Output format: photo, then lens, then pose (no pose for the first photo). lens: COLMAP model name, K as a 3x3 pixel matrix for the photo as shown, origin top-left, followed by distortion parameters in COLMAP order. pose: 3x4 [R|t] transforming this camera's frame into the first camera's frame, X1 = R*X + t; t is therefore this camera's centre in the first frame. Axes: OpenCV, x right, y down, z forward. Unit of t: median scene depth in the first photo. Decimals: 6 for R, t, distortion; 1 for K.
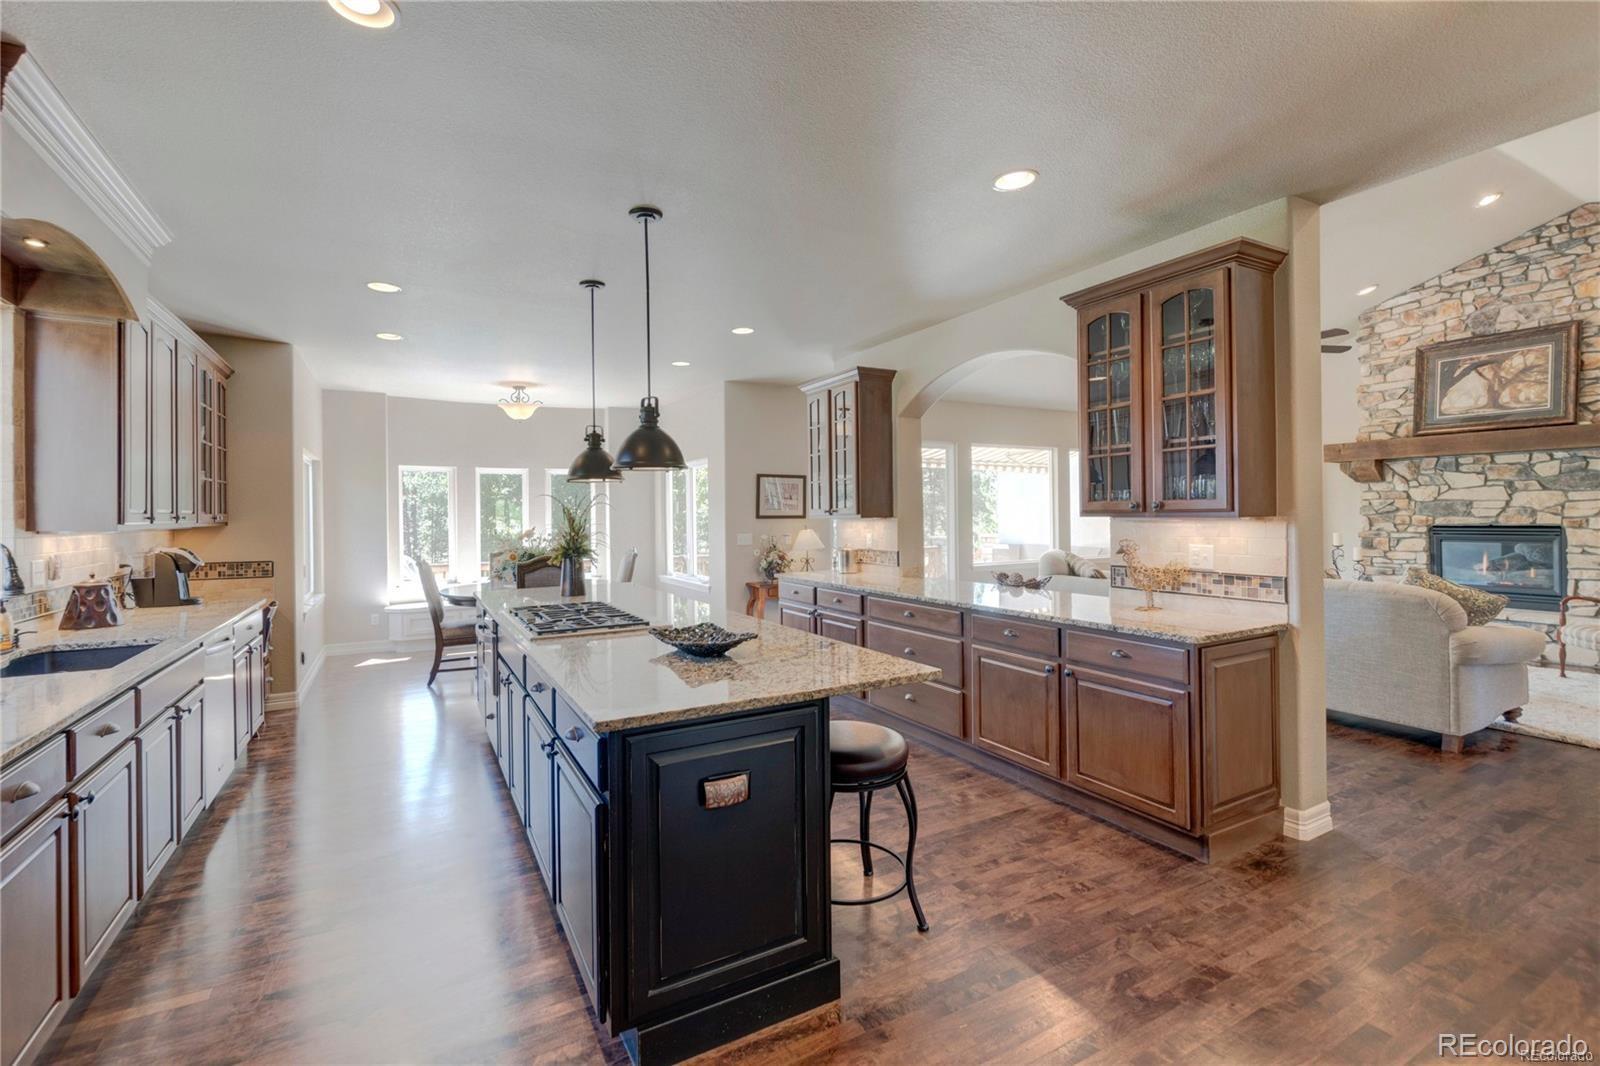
lens RADIAL K [[700.3, 0, 798.4], [0, 700.3, 525.5], [0, 0, 1]] dist [-0.001245, -0.000199]
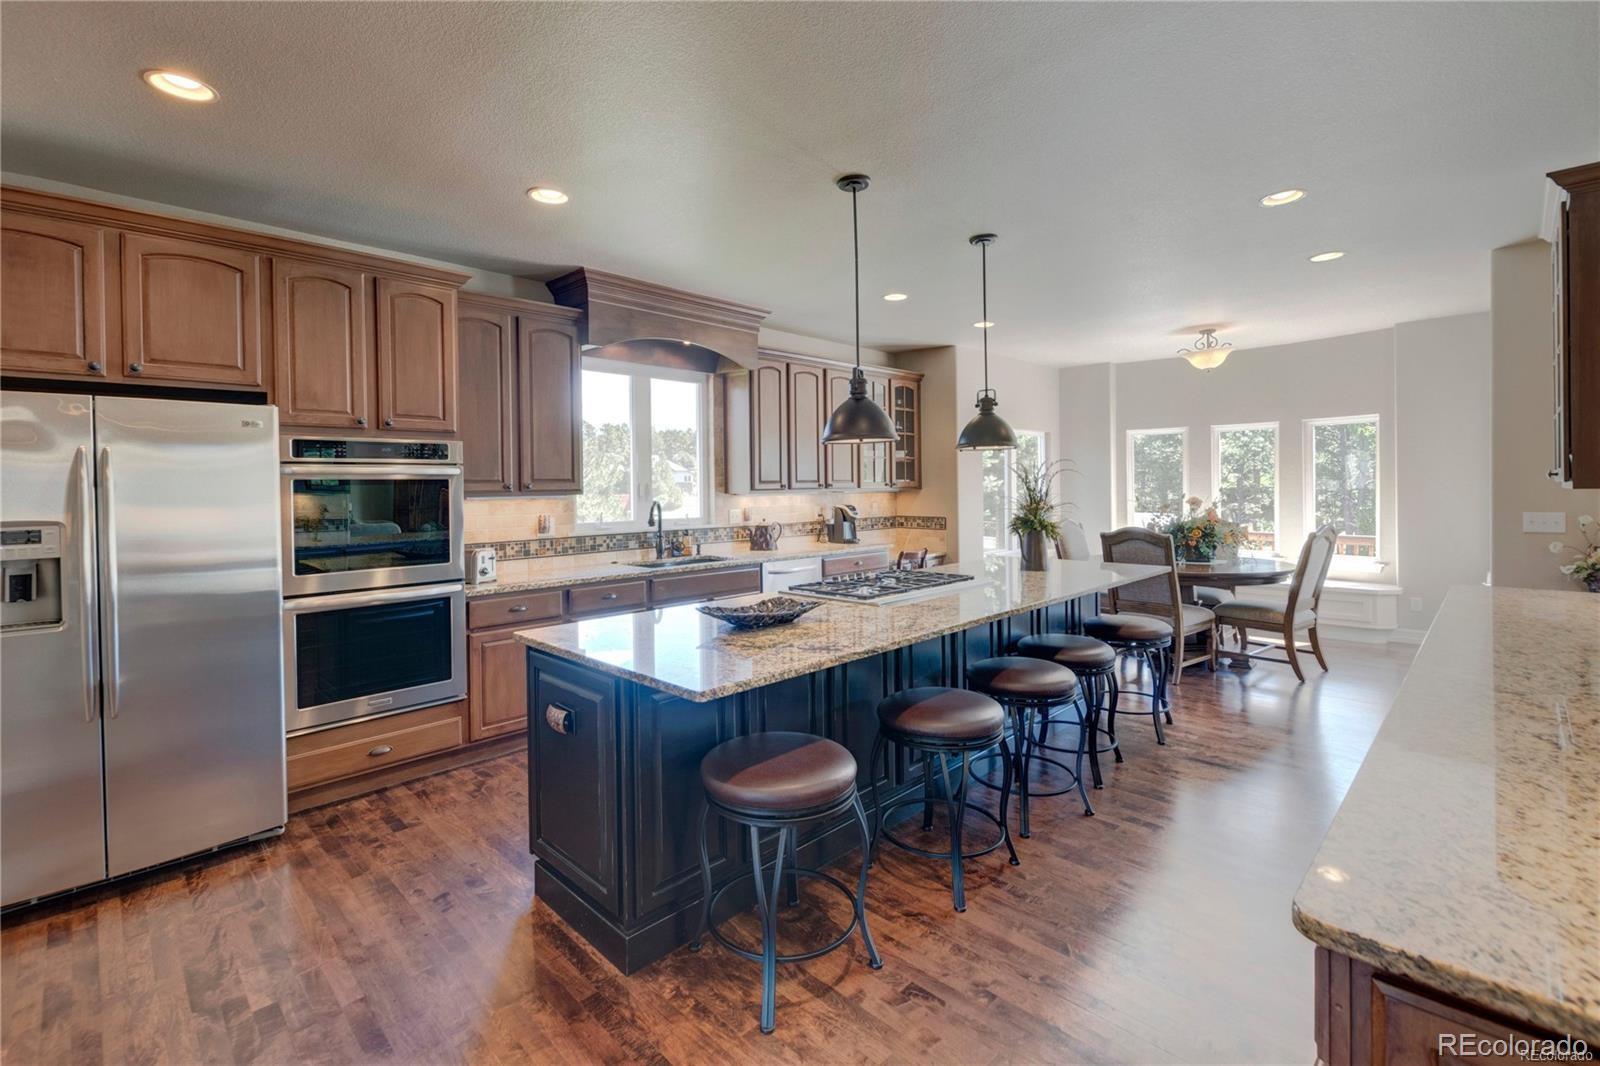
lens RADIAL K [[708.6, 0, 803.8], [0, 708.6, 505.1], [0, 0, 1]] dist [0.021687, -0.000096]
pose [[0.269010, 0.031776, -0.962613, 0.346259], [-0.004104, 0.999484, 0.031846, -0.010151], [0.963129, -0.004616, 0.269002, 0.307751]]
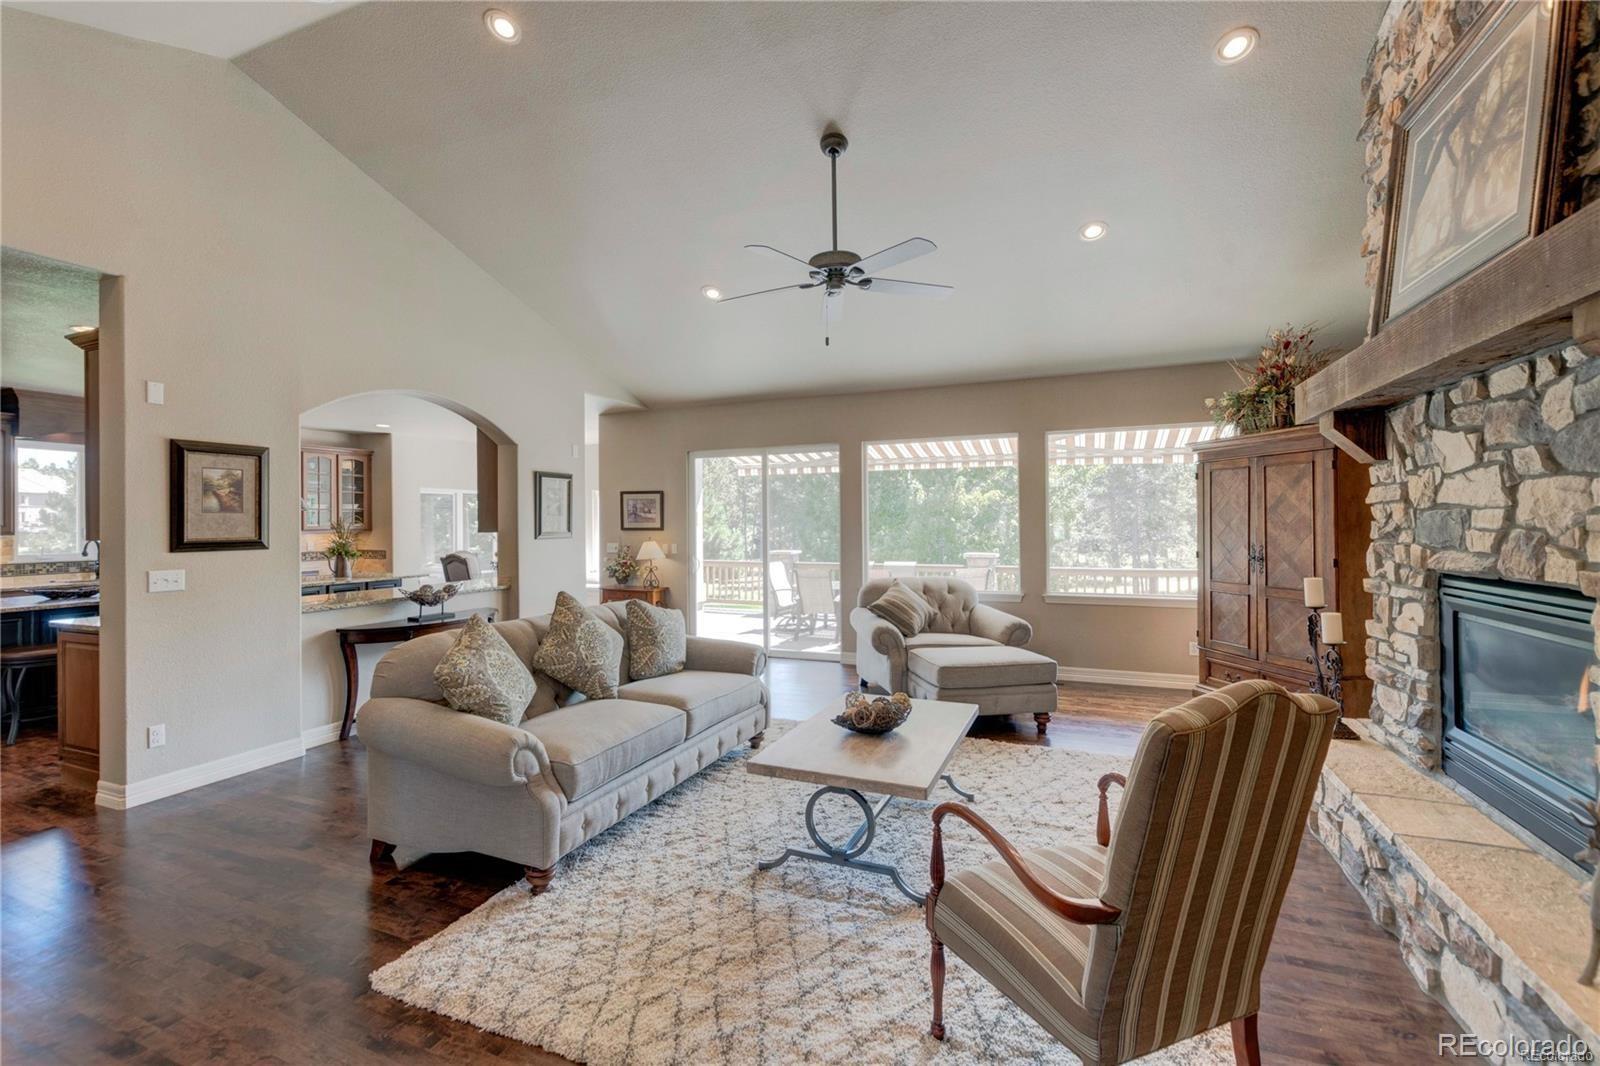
lens RADIAL K [[700.3, 0, 798.4], [0, 700.3, 525.5], [0, 0, 1]] dist [-0.001245, -0.000199]
pose [[0.600975, 0.008019, -0.799228, 1.127959], [-0.010451, 0.999943, 0.002174, -0.025743], [0.799200, 0.007046, 0.601024, 0.588768]]
